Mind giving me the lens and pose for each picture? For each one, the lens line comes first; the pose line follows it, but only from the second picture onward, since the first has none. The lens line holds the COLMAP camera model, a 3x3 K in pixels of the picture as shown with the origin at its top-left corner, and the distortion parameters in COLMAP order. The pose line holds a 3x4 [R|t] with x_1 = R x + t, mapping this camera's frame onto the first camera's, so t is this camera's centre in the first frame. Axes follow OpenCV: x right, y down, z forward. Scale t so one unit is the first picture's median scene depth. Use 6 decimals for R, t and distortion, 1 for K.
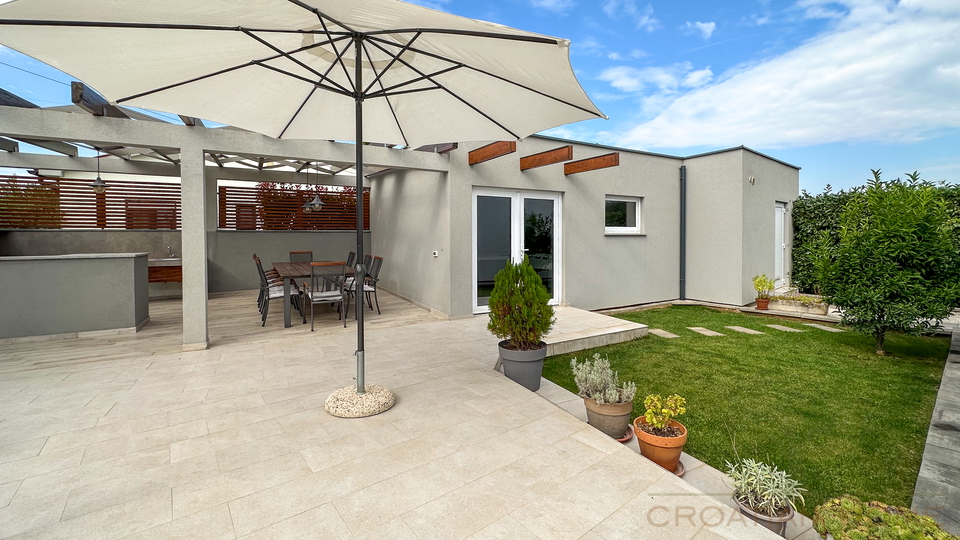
lens RADIAL K [[396.4, 0, 481.5], [0, 396.4, 242.9], [0, 0, 1]] dist [0.000110, -0.000216]
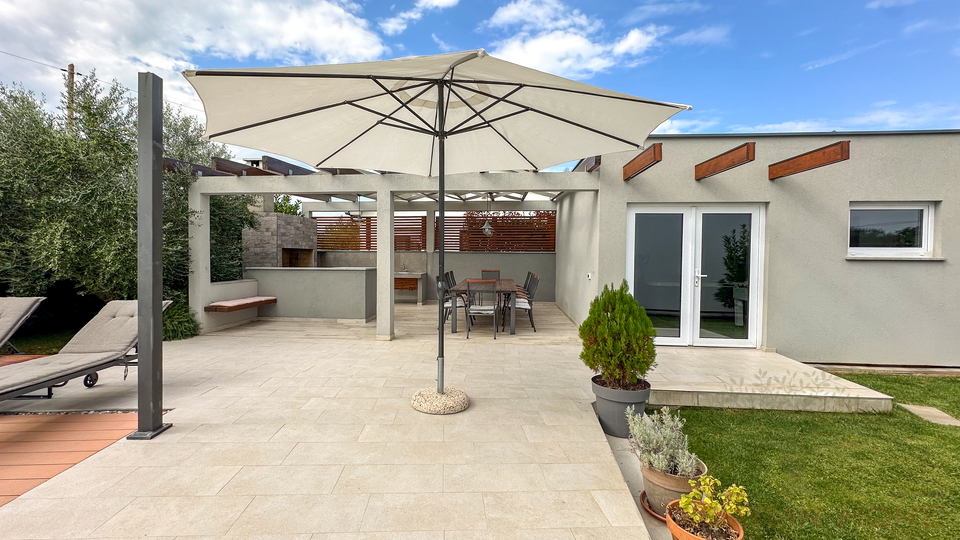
lens RADIAL K [[389.4, 0, 475.5], [0, 389.4, 266.0], [0, 0, 1]] dist [-0.001633, 0.000044]
pose [[0.817471, 0.023125, -0.575505, 0.214767], [-0.020278, 0.999730, 0.011367, -0.002912], [0.575612, 0.002378, 0.817719, 0.070177]]
